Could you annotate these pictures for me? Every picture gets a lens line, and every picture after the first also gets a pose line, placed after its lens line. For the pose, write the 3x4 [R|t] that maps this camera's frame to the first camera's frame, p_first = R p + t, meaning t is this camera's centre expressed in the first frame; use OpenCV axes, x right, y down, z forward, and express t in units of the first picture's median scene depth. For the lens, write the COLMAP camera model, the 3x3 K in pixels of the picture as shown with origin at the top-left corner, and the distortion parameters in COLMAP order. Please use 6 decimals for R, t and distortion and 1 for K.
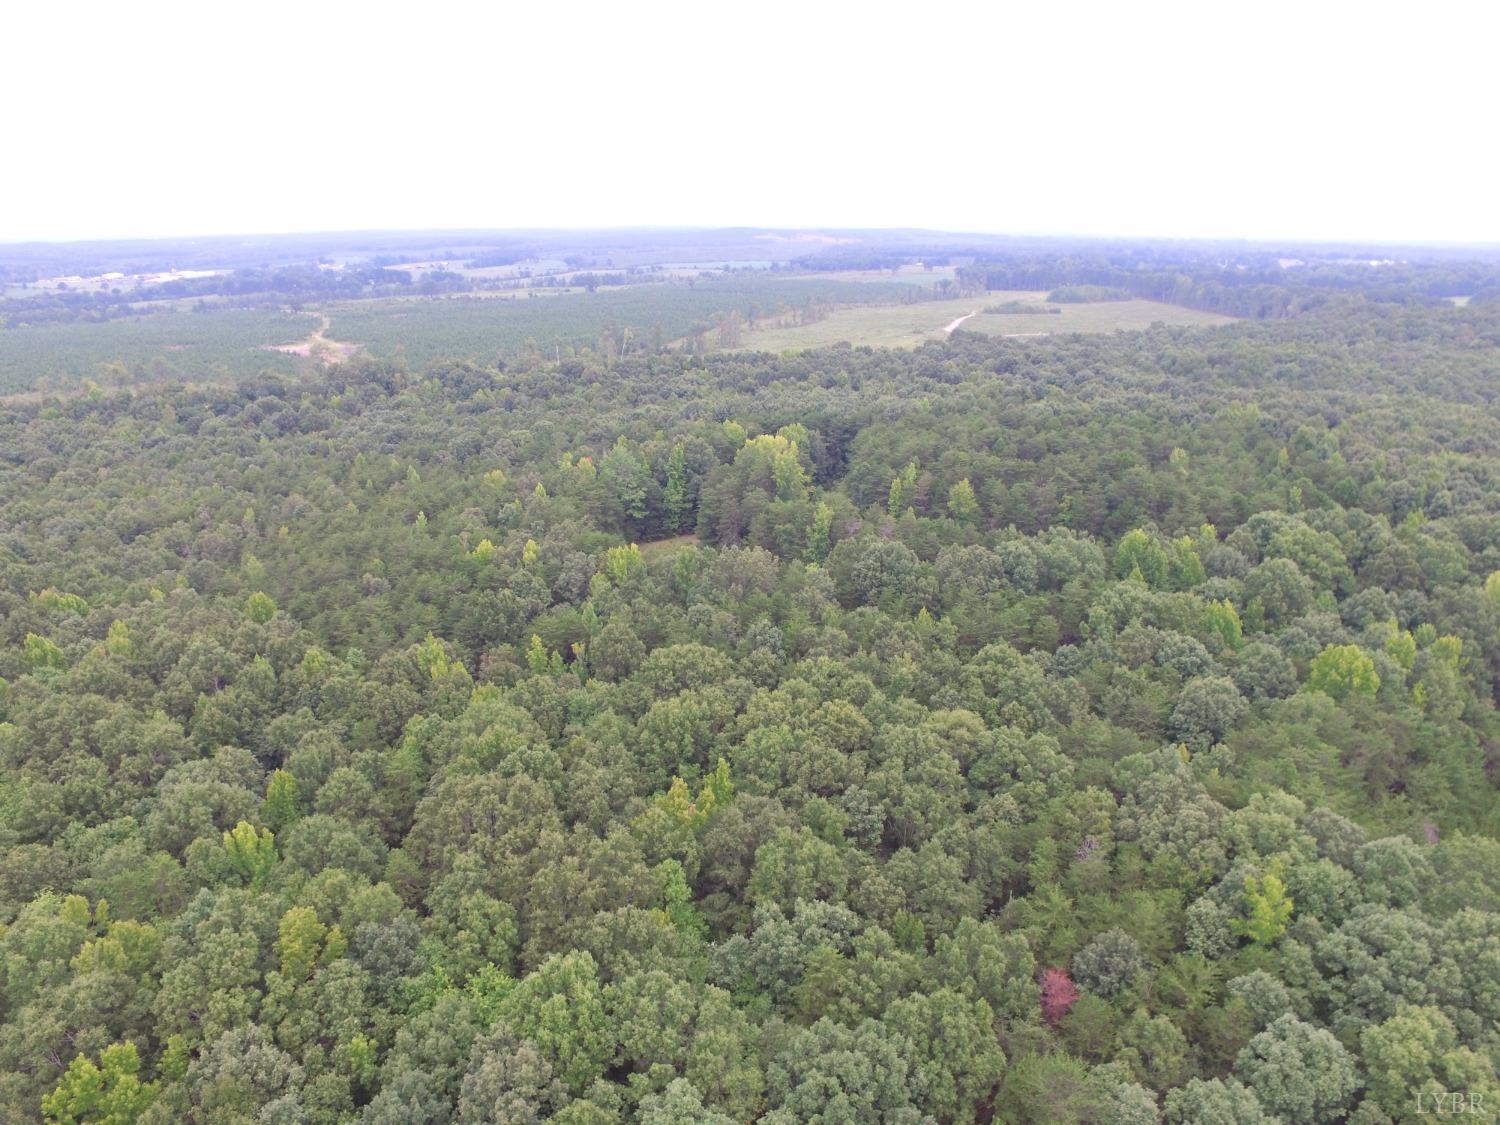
lens RADIAL K [[1011.1, 0, 756.4], [0, 1011.1, 548.5], [0, 0, 1]] dist [-0.124286, 0.092470]
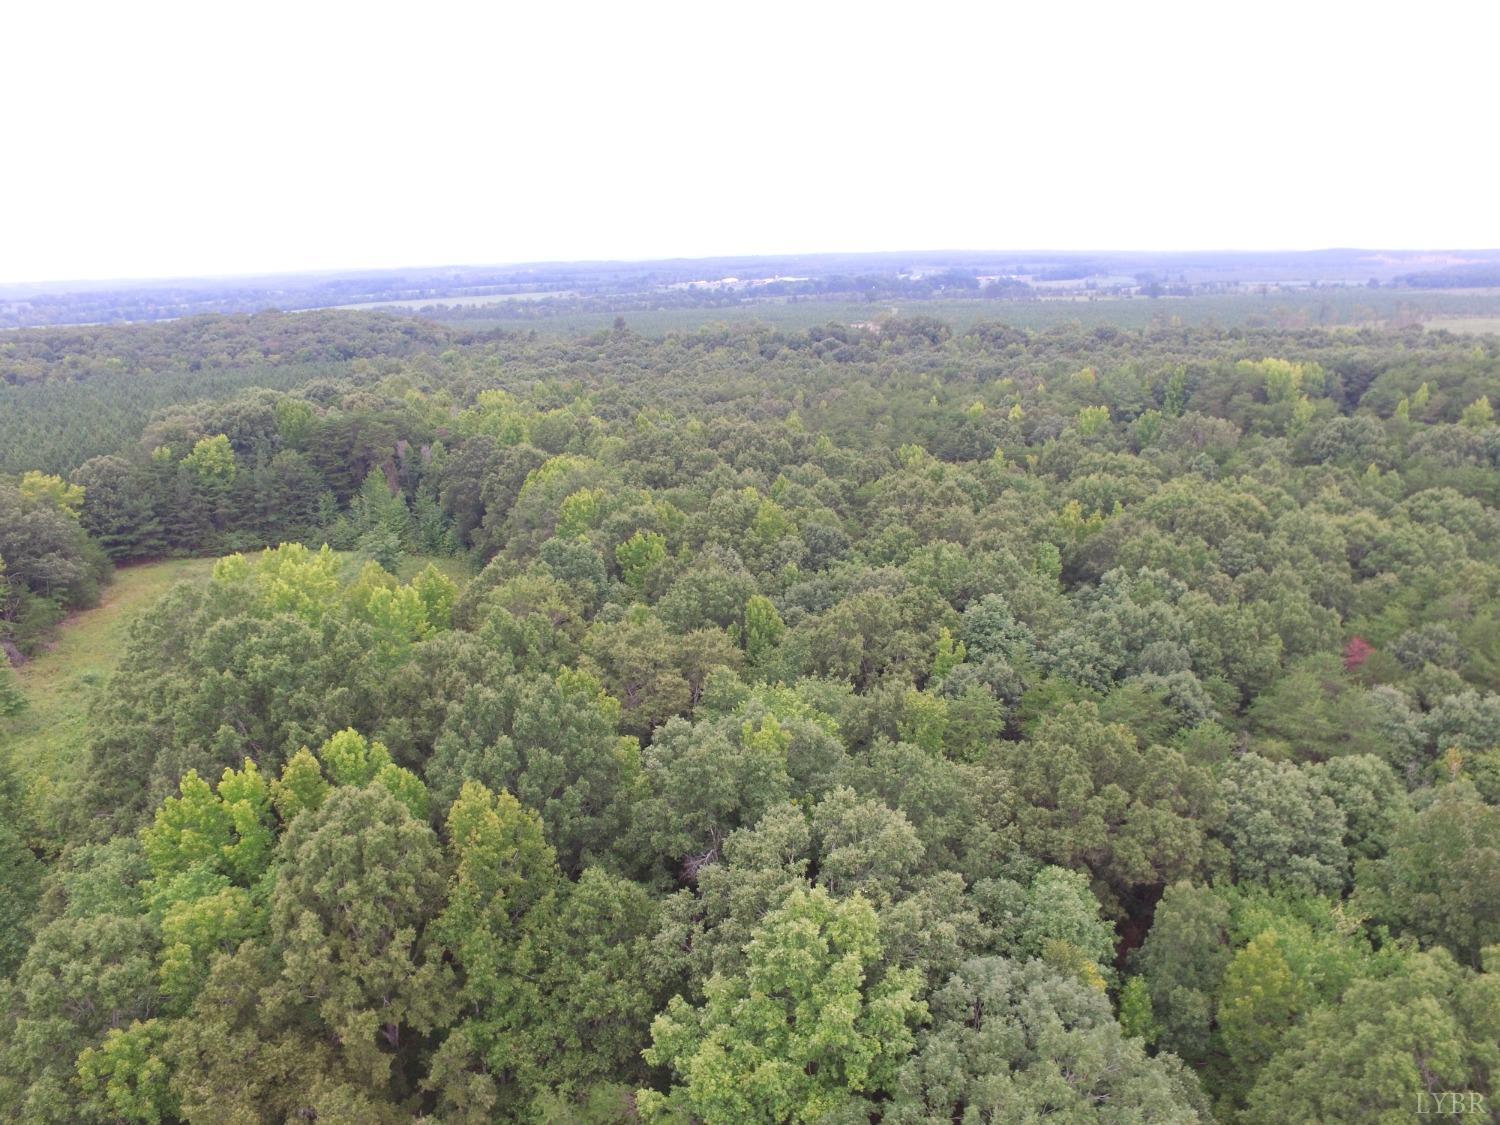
lens RADIAL K [[1011.1, 0, 756.4], [0, 1011.1, 548.5], [0, 0, 1]] dist [-0.124286, 0.092470]
pose [[0.856252, 0.130274, -0.499862, 0.160024], [-0.141896, 0.989770, 0.014889, 0.252988], [0.496688, 0.058179, 0.865977, -0.180308]]
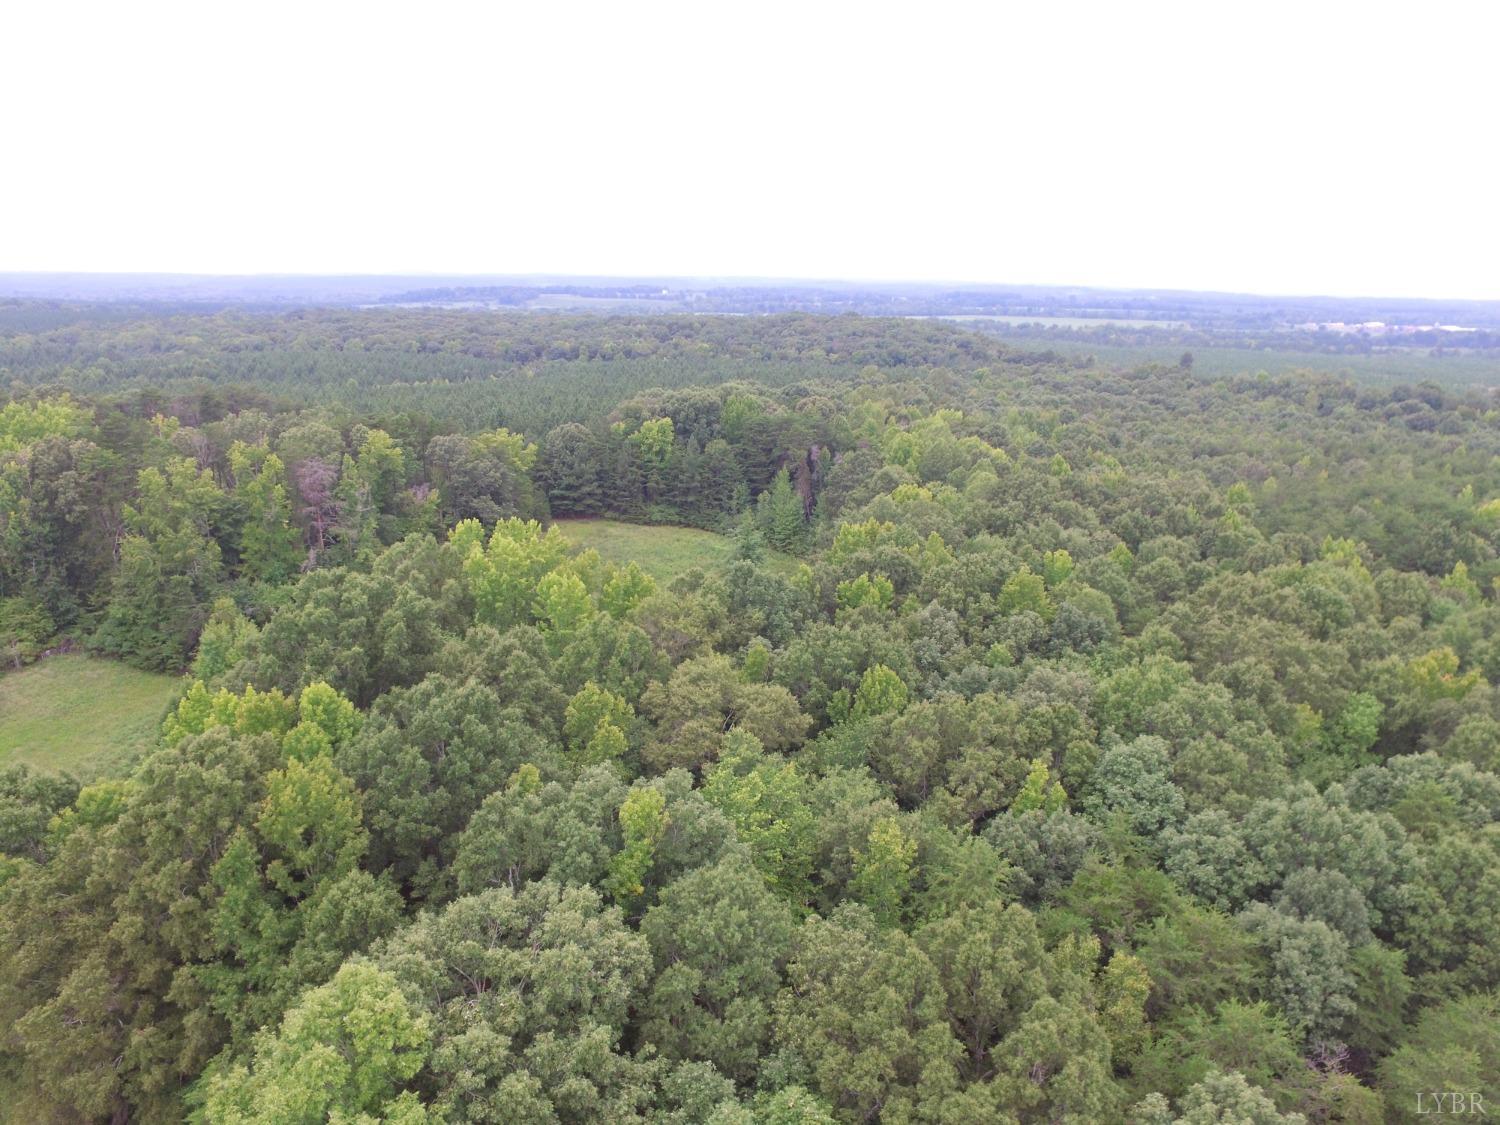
lens RADIAL K [[1012.3, 0, 757.6], [0, 1012.3, 542.8], [0, 0, 1]] dist [-0.124903, 0.092570]
pose [[0.421923, 0.243728, -0.873257, 0.302766], [-0.300588, 0.946316, 0.118887, 0.174040], [0.855353, 0.212329, 0.472534, 0.051124]]
